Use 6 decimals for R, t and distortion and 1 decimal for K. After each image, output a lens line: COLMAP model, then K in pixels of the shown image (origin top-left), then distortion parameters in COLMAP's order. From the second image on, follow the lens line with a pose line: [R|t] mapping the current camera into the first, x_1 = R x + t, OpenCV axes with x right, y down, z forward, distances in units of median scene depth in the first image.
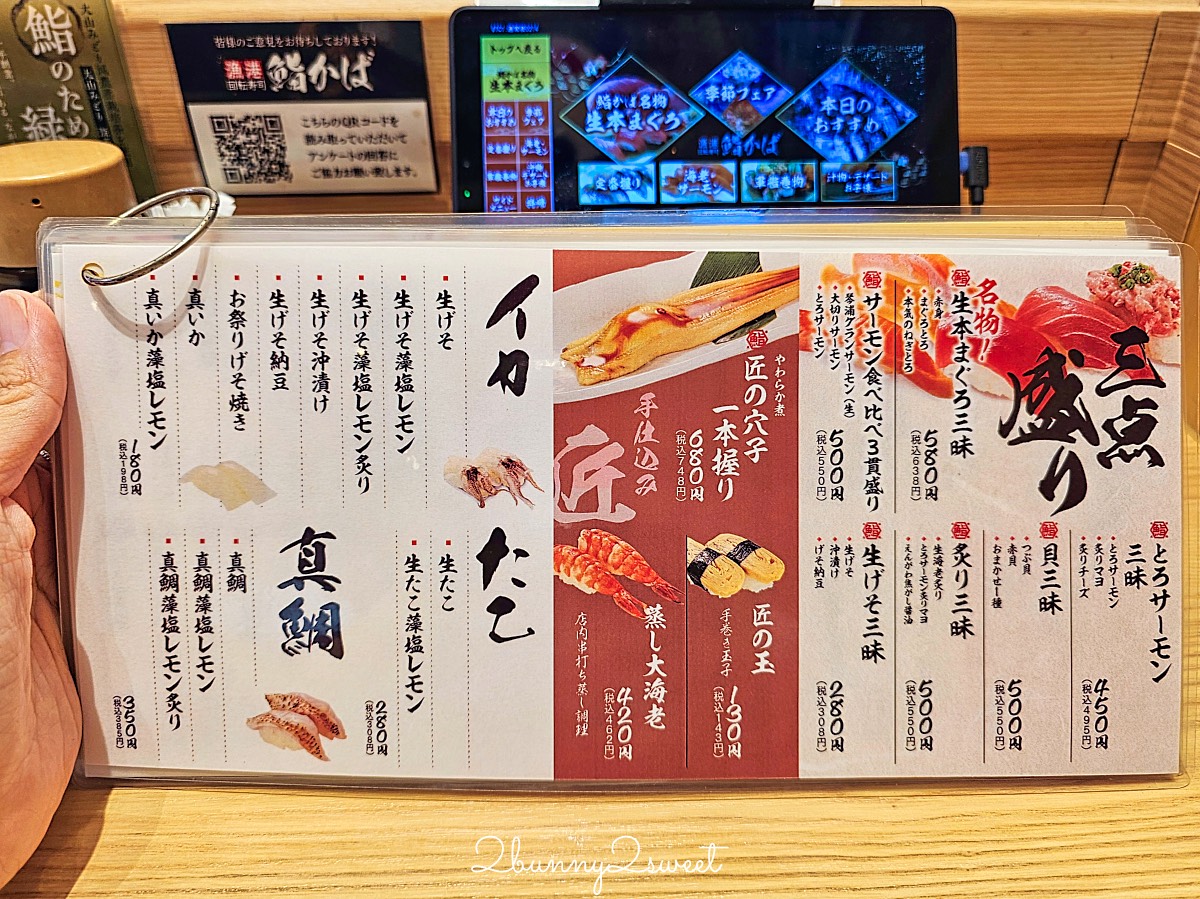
lens RADIAL K [[827.4, 0, 600.2], [0, 827.4, 432.3], [0, 0, 1]] dist [-0.004168, -0.006990]
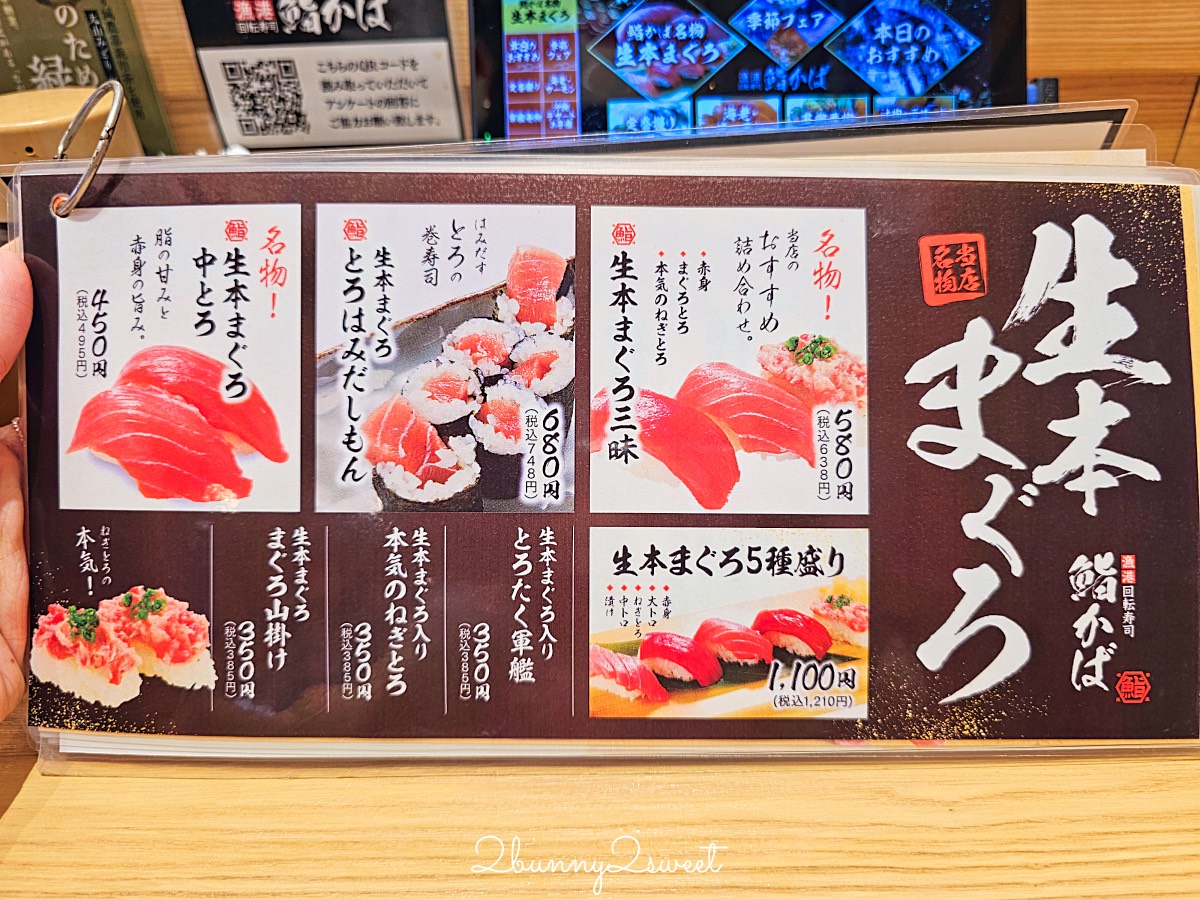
lens RADIAL K [[792.4, 0, 619.7], [0, 792.4, 443.5], [0, 0, 1]] dist [-0.016350, -0.000836]
pose [[0.999483, -0.000486, -0.032154, 0.014977], [0.002362, 0.998293, 0.058359, 0.002970], [0.032071, -0.058404, 0.997778, 0.102175]]
